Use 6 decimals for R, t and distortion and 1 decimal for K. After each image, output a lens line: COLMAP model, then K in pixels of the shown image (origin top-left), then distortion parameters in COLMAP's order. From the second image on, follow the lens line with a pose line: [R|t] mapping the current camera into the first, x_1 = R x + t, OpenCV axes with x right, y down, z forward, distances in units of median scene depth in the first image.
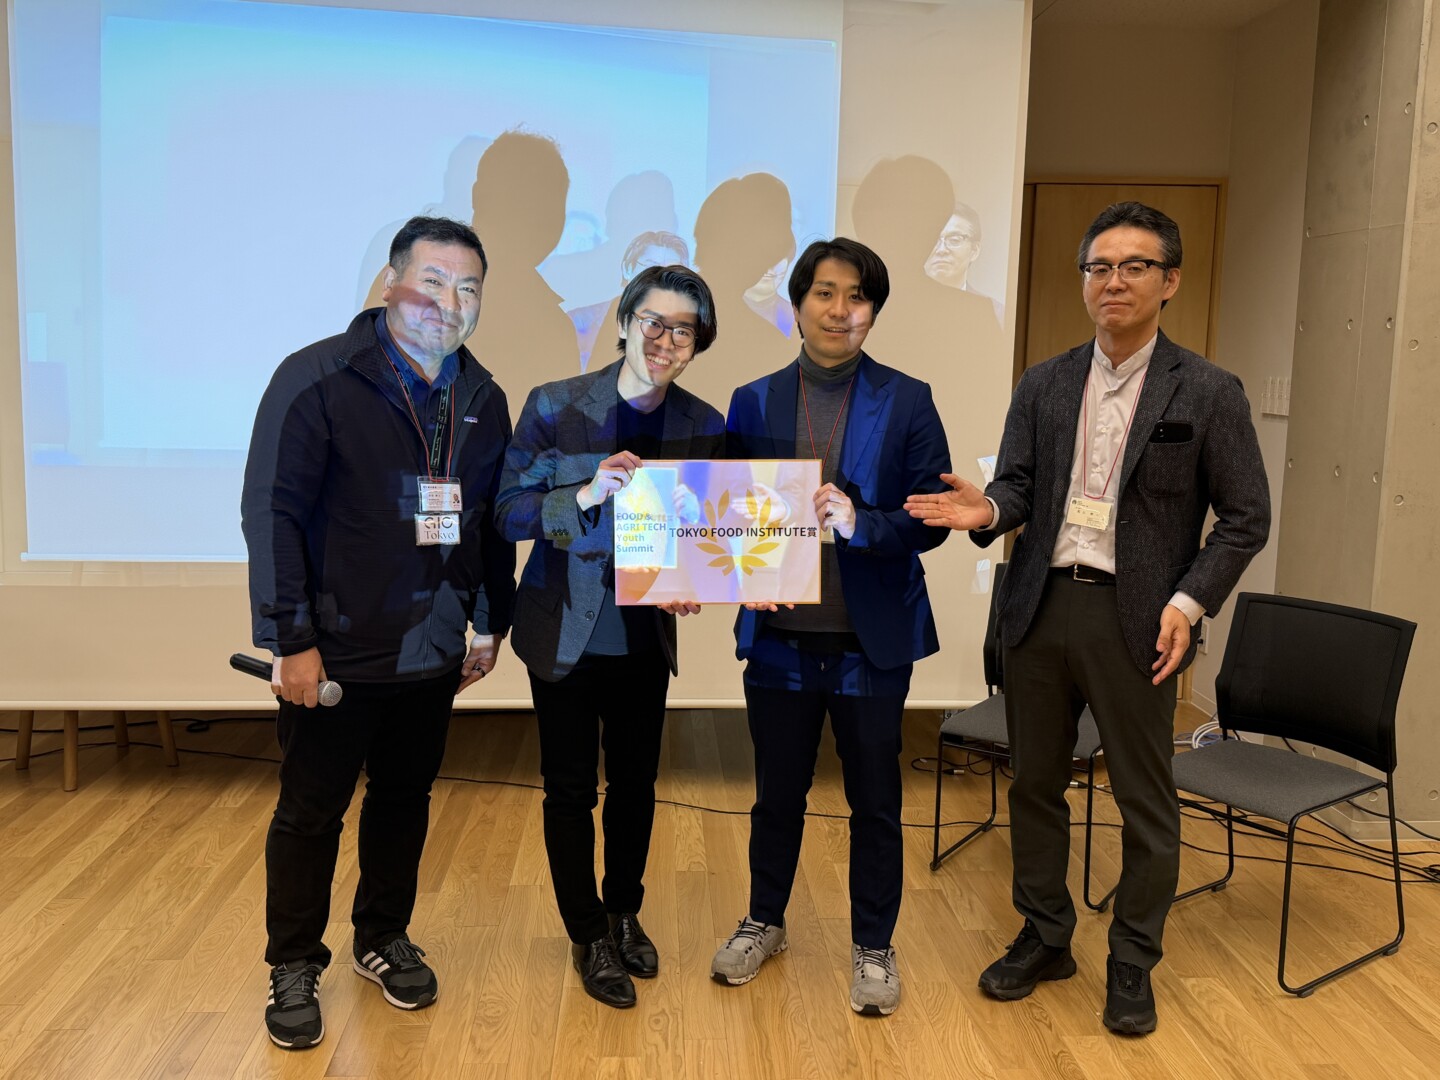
lens RADIAL K [[1360.3, 0, 720.0], [0, 1360.3, 540.0], [0, 0, 1]] dist [-0.010400, -0.020996]
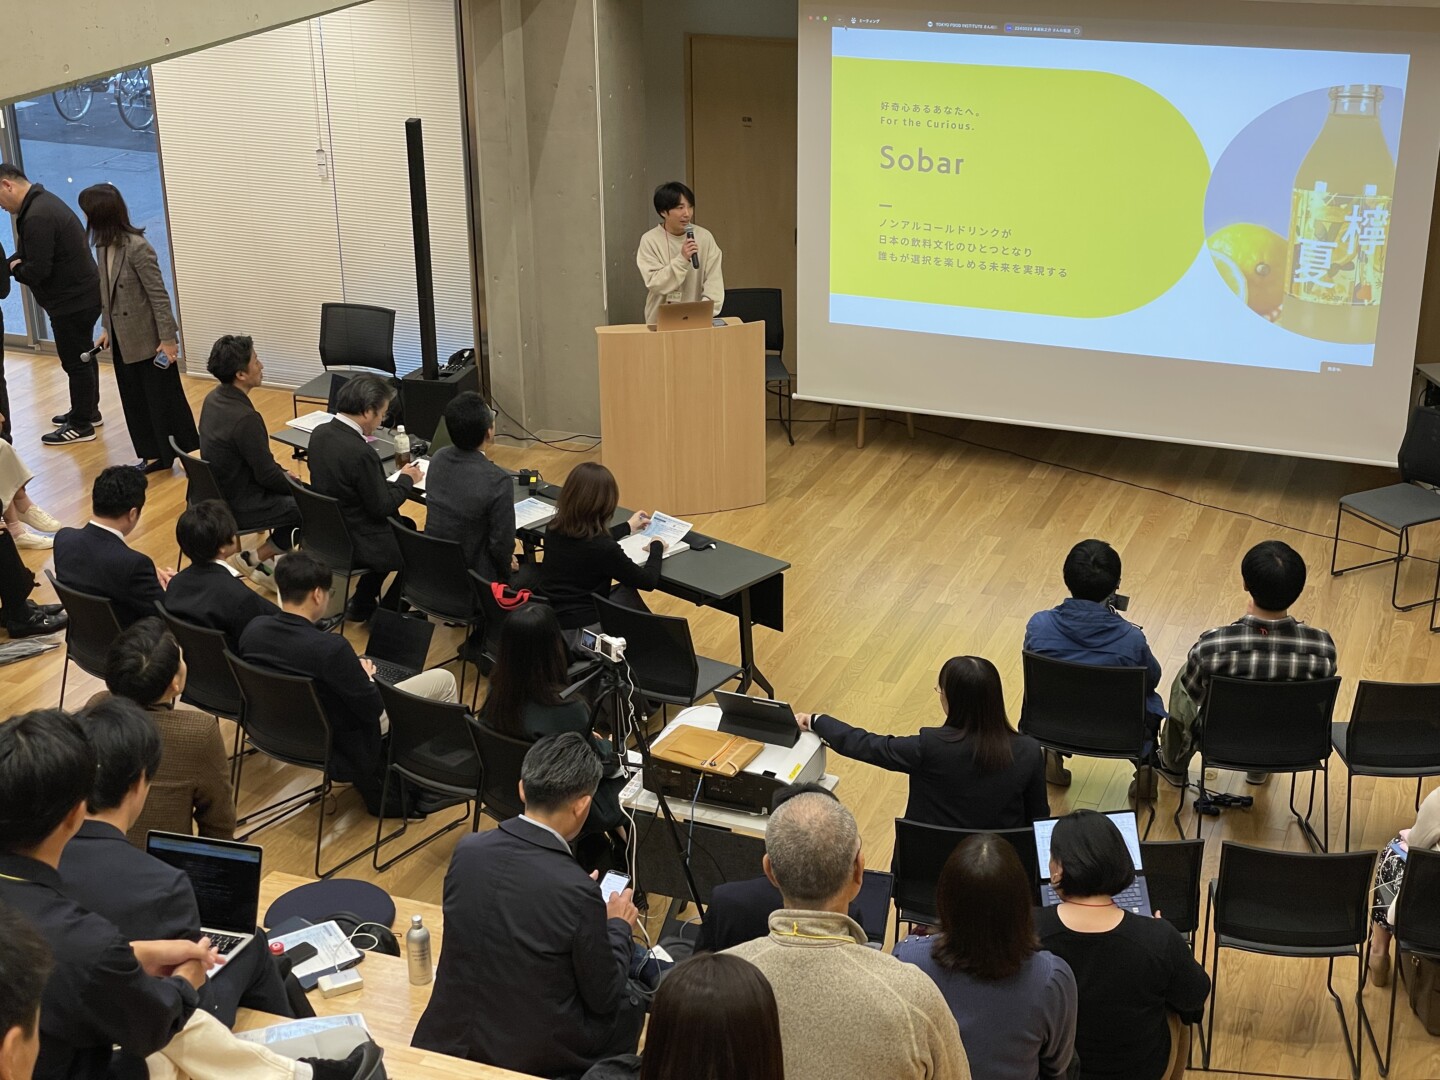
lens RADIAL K [[2166.7, 0, 720.0], [0, 2166.7, 540.0], [0, 0, 1]] dist [0.190764, 0.020998]
pose [[0.908145, 0.145369, -0.392608, 0.595291], [-0.043098, 0.965261, 0.257710, -0.509885], [0.416432, -0.217117, 0.882861, -1.950981]]
